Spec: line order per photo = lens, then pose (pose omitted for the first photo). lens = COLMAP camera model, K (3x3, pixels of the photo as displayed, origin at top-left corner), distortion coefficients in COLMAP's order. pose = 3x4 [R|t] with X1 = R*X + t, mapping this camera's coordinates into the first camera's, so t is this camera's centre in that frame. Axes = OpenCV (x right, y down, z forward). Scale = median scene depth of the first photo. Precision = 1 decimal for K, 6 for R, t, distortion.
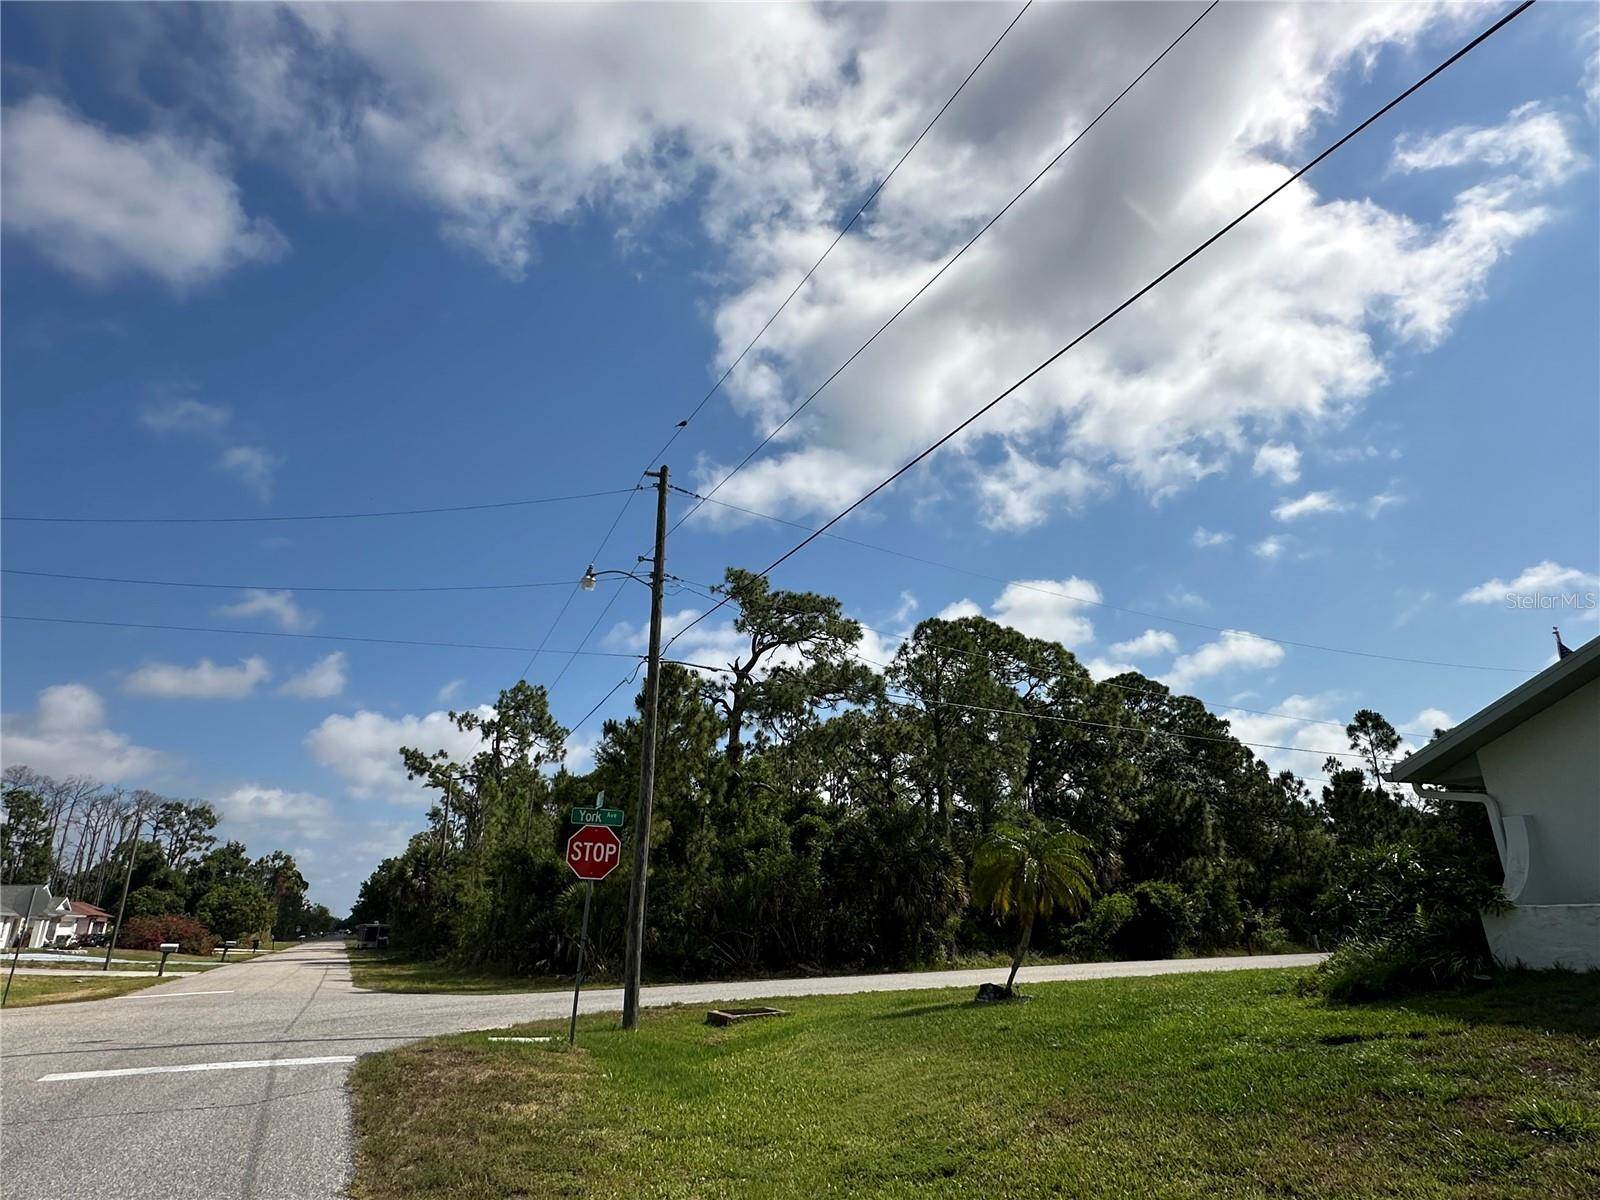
lens RADIAL K [[901.2, 0, 800.0], [0, 901.2, 600.0], [0, 0, 1]] dist [-0.000292, 0.000750]
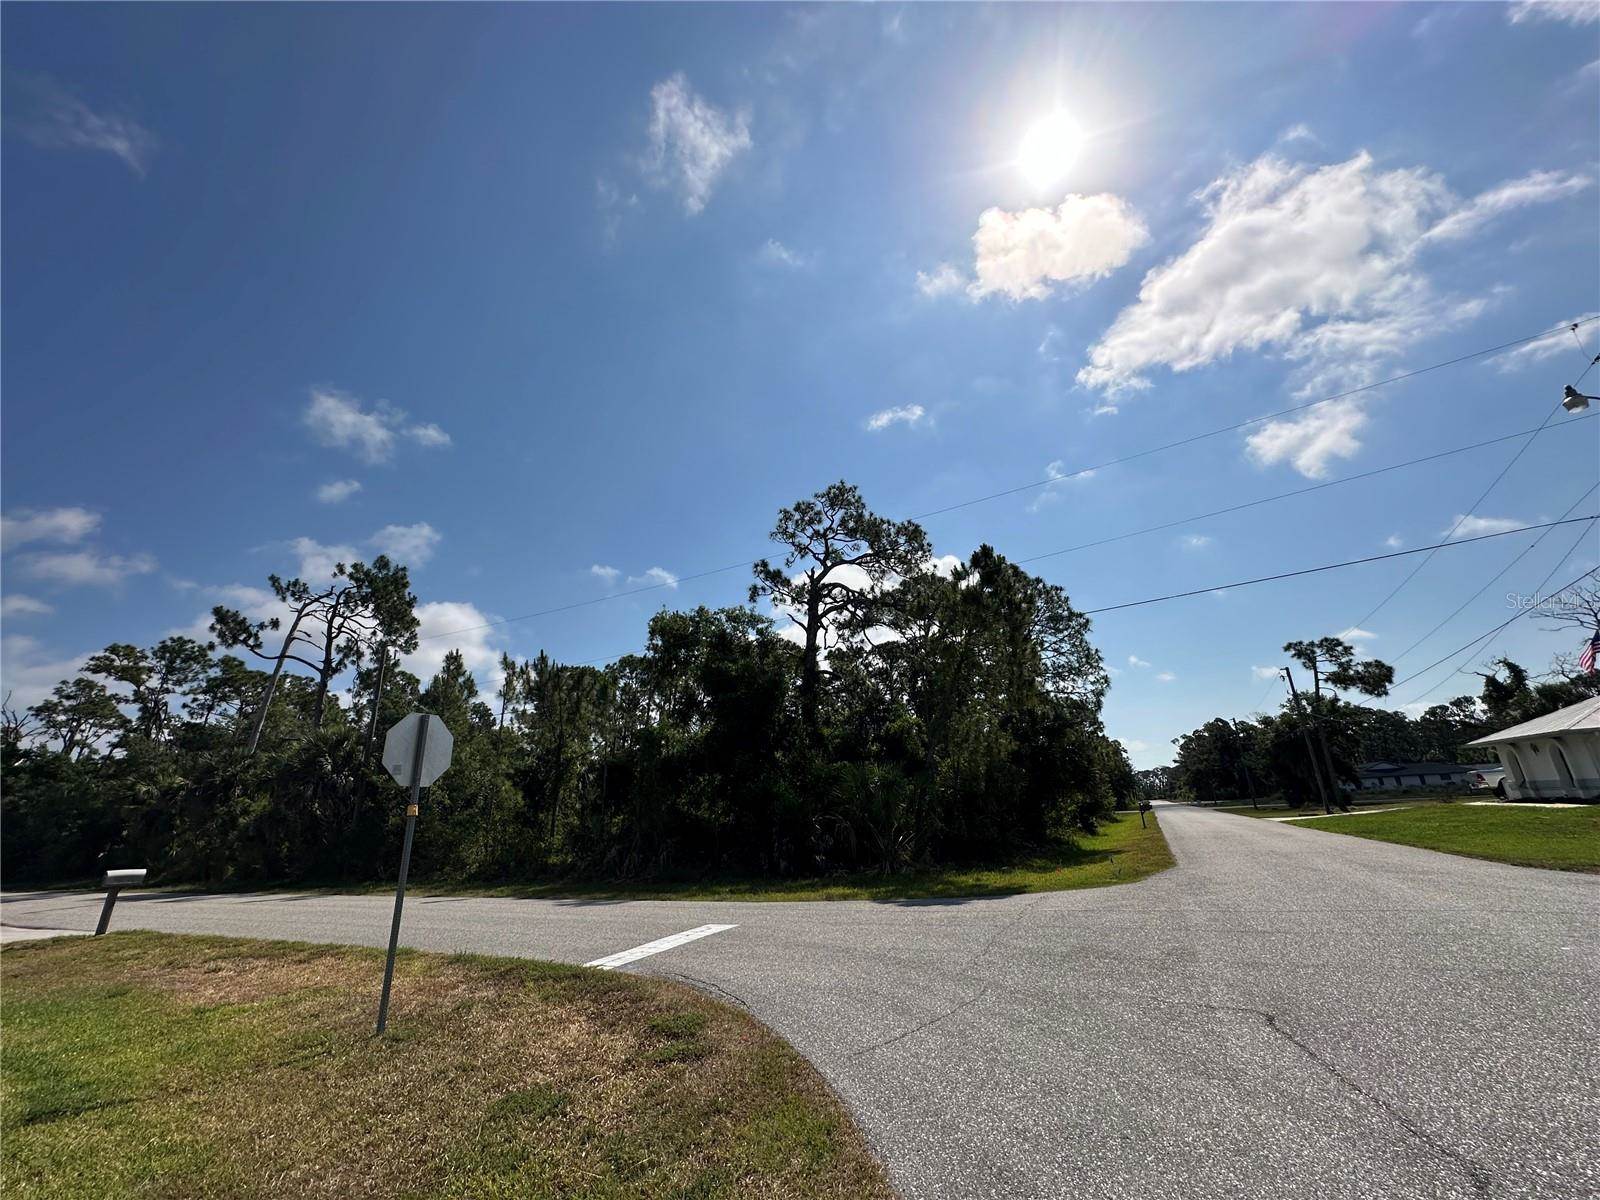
lens RADIAL K [[641.4, 0, 797.1], [0, 641.4, 603.9], [0, 0, 1]] dist [-0.001635, -0.000010]
pose [[0.795423, 0.168750, 0.582087, -0.601647], [-0.170486, 0.983972, -0.052290, 0.173855], [-0.581582, -0.057645, 0.811443, 0.462020]]
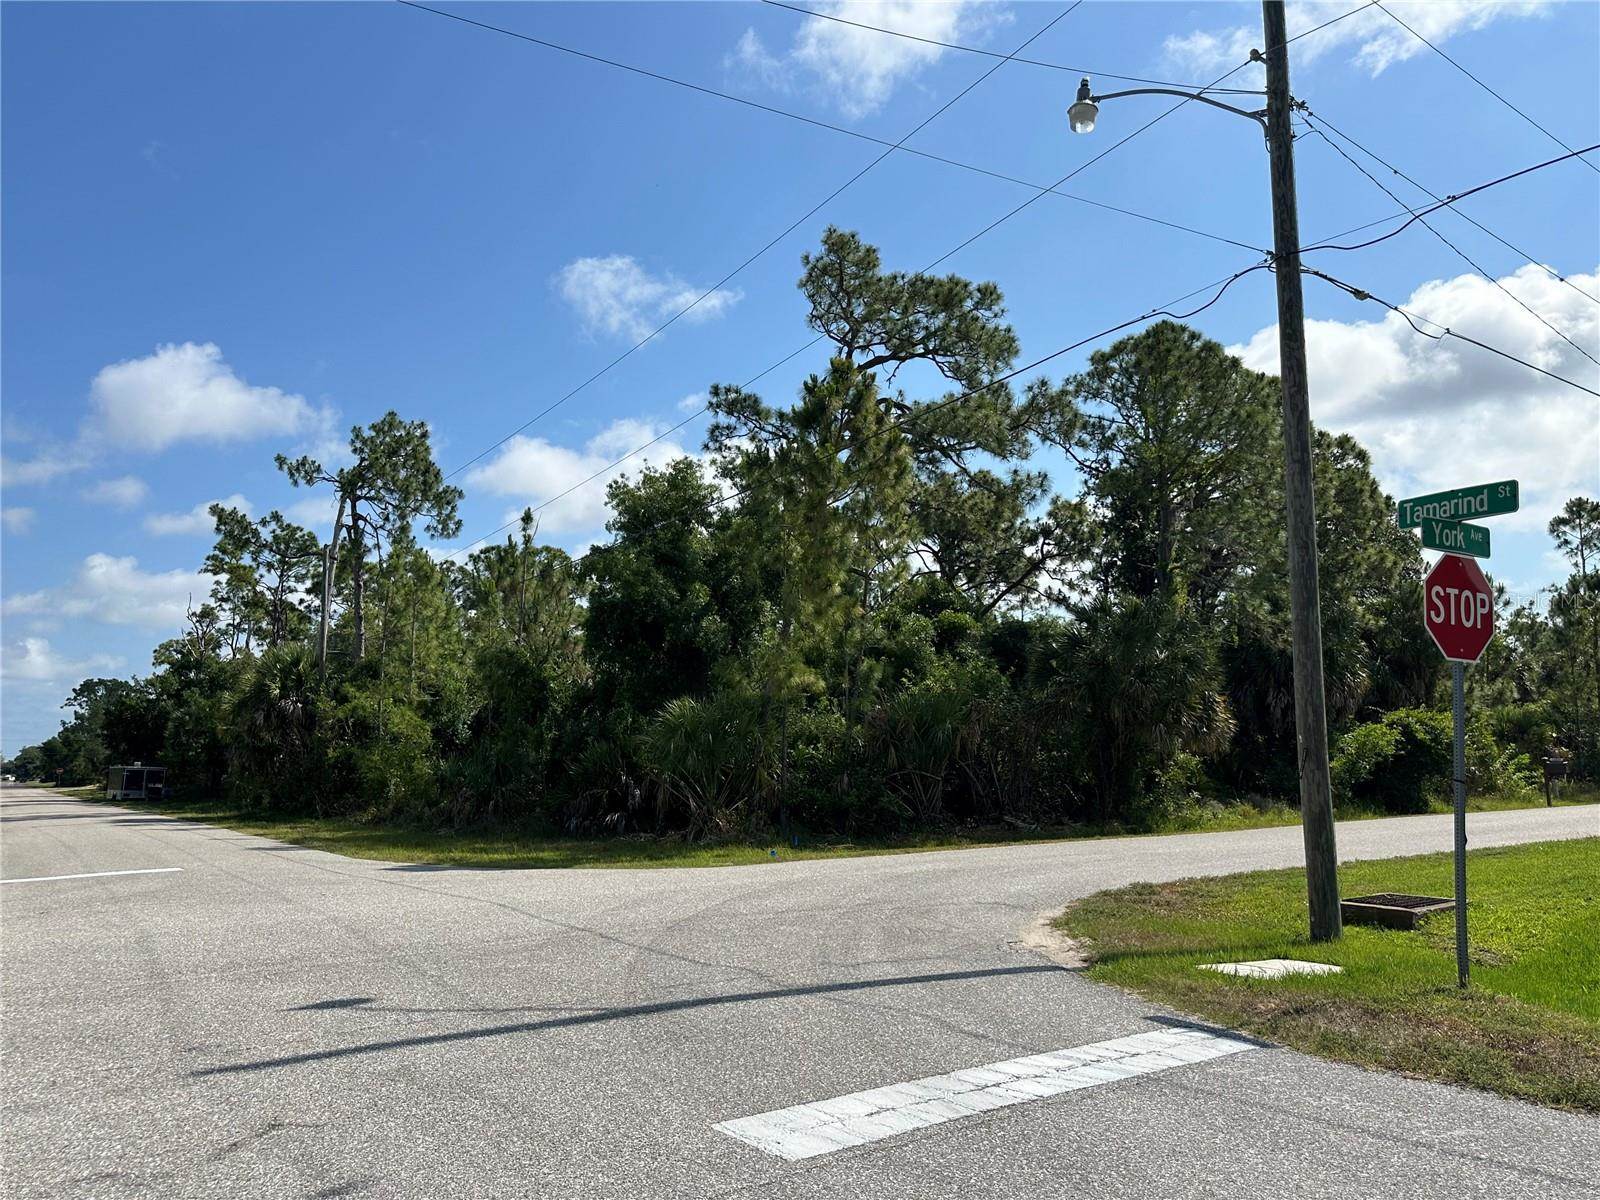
lens RADIAL K [[1171.2, 0, 804.3], [0, 1171.2, 610.9], [0, 0, 1]] dist [0.159072, -0.332172]
pose [[0.988574, 0.020830, 0.149291, -0.242491], [-0.052005, 0.976726, 0.208091, 0.060869], [-0.141481, -0.213477, 0.966649, 0.158733]]
